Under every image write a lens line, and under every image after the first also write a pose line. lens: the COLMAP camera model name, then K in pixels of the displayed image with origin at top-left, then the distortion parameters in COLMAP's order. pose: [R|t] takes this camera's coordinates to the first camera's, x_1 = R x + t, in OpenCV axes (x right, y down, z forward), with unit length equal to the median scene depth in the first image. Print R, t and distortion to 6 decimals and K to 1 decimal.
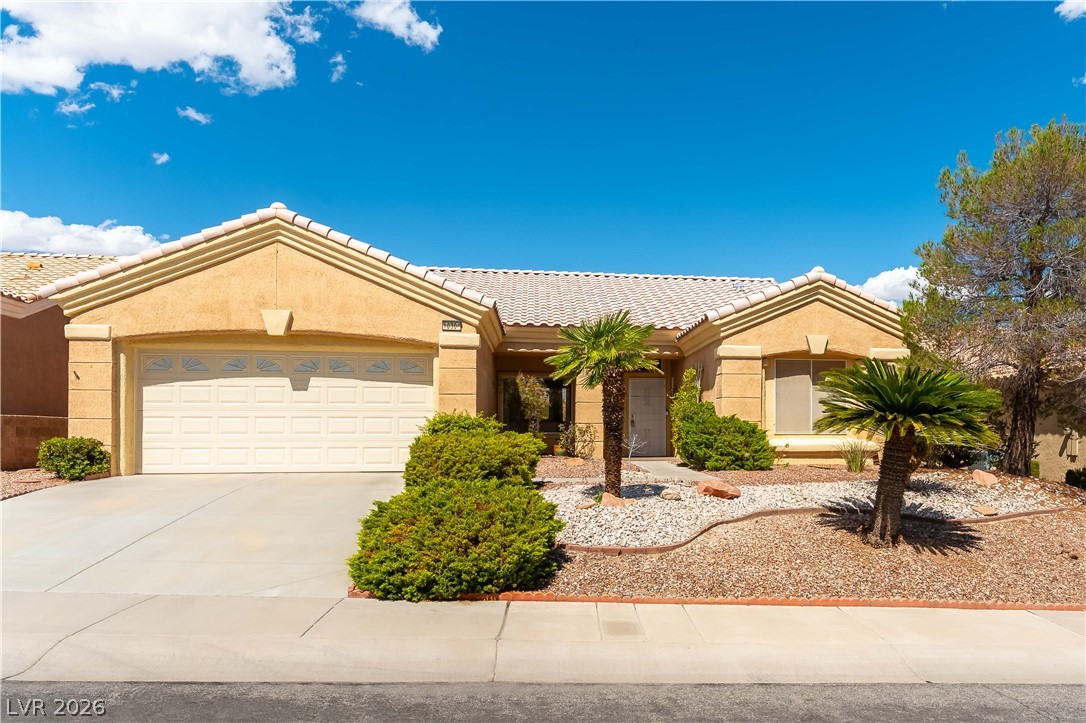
lens RADIAL K [[667.5, 0, 543.0], [0, 667.5, 361.5], [0, 0, 1]] dist [0.001448, 0.000318]
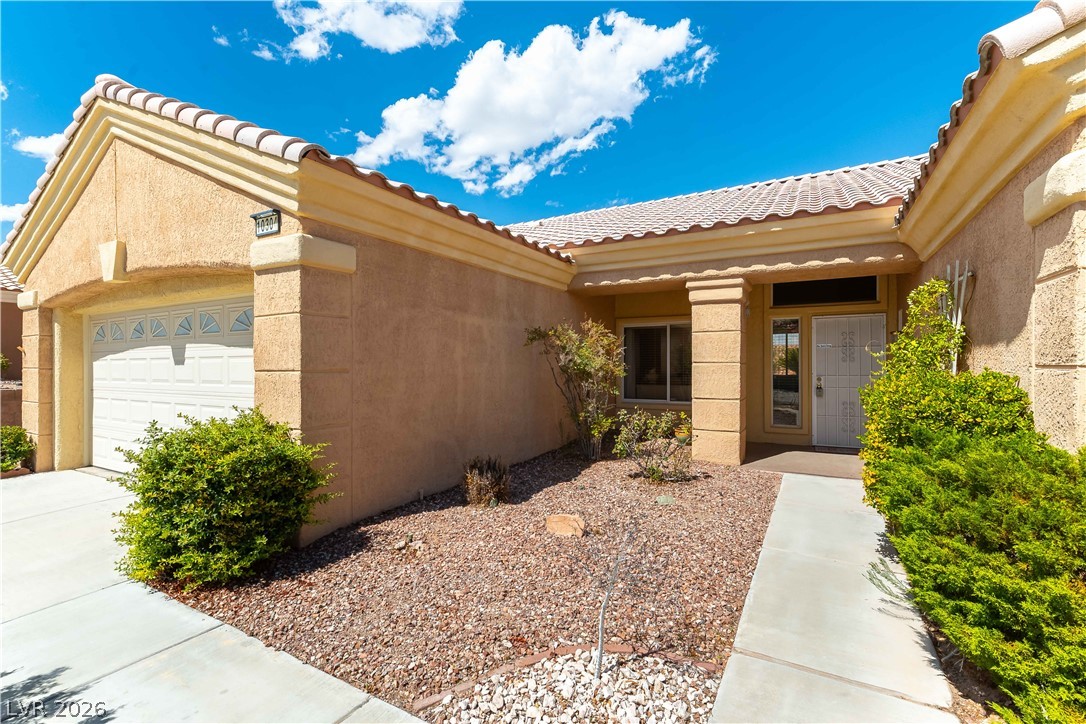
lens RADIAL K [[468.3, 0, 550.3], [0, 468.3, 357.4], [0, 0, 1]] dist [-0.001257, -0.000255]
pose [[0.878563, -0.020500, -0.477187, 0.182737], [0.059771, 0.995944, 0.067260, 0.027851], [0.473873, -0.087614, 0.876224, 0.766156]]
